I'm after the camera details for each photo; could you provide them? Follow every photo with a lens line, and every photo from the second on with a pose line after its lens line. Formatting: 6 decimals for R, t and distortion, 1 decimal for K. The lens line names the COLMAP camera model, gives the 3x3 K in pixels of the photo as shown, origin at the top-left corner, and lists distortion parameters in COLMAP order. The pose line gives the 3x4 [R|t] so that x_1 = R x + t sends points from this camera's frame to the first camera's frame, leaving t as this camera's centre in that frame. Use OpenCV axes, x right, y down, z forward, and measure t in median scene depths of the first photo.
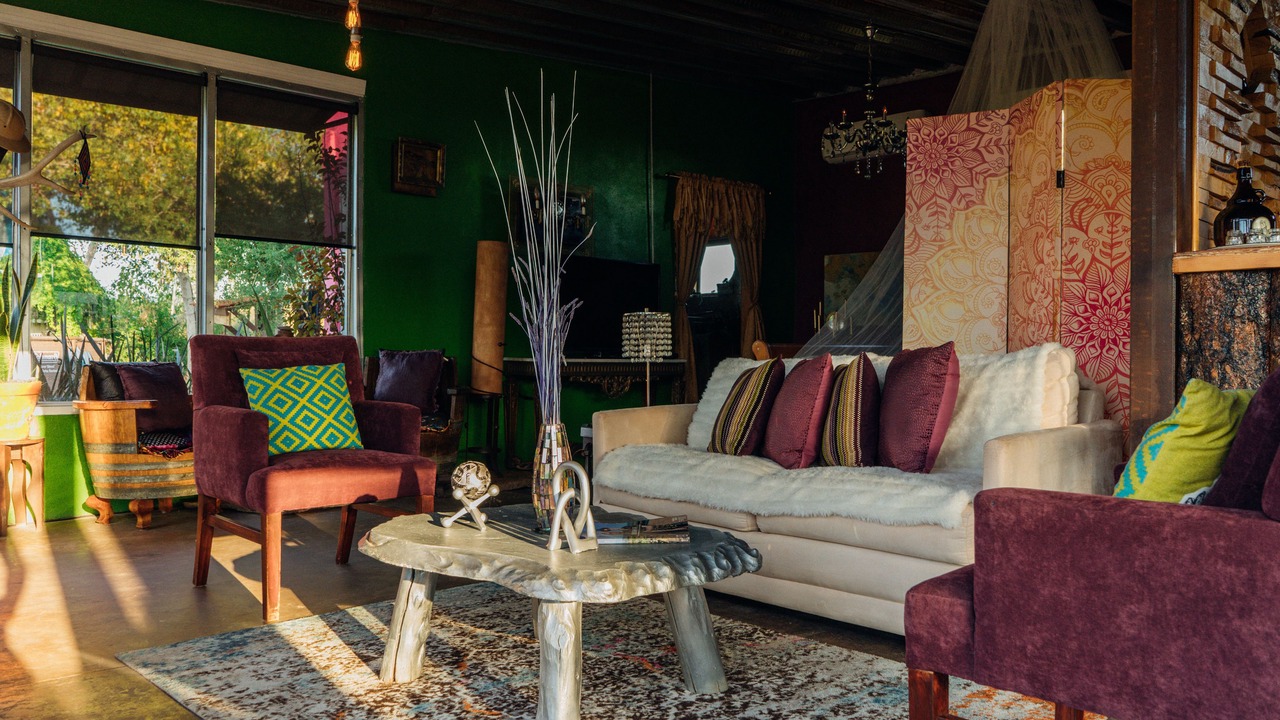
lens RADIAL K [[1023.5, 0, 639.4], [0, 1023.5, 358.2], [0, 0, 1]] dist [-0.009693, 0.006031]
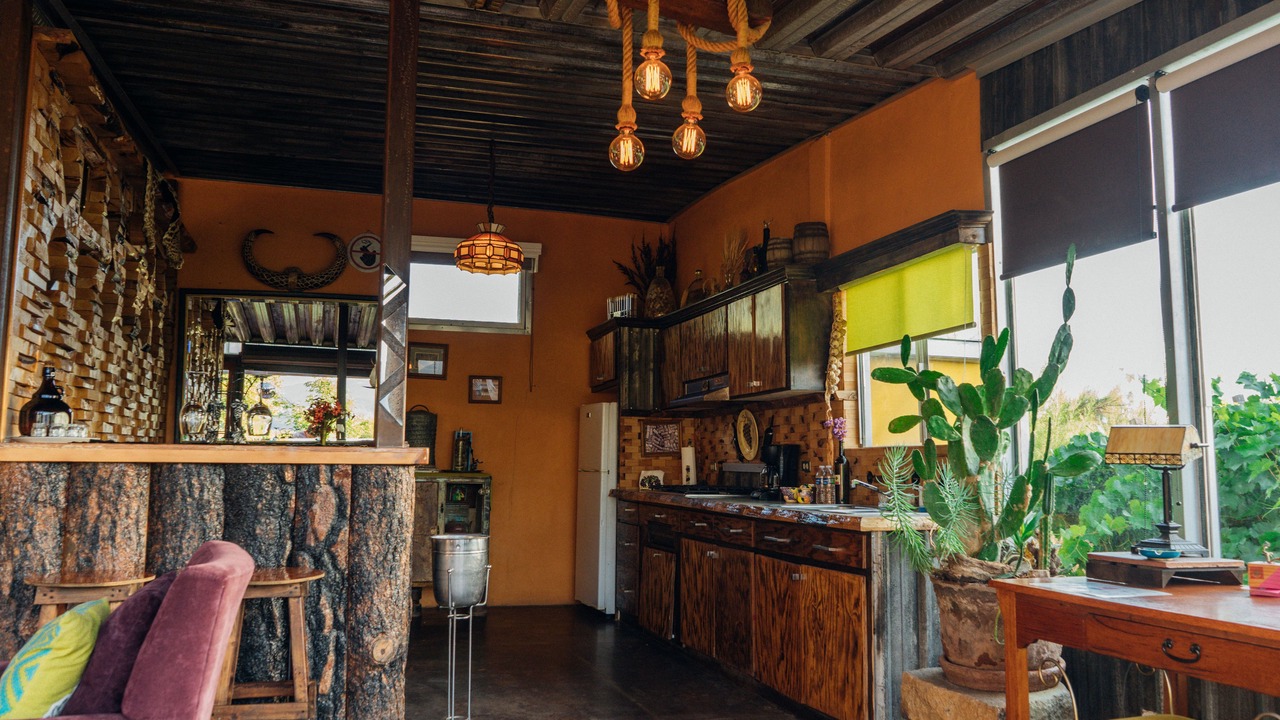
lens RADIAL K [[1023.5, 0, 642.6], [0, 1023.5, 358.2], [0, 0, 1]] dist [-0.009693, 0.006031]
pose [[0.424494, 0.092655, 0.900678, -0.180382], [-0.011235, 0.995213, -0.097085, -0.096459], [-0.905361, 0.031093, 0.423503, -0.113329]]
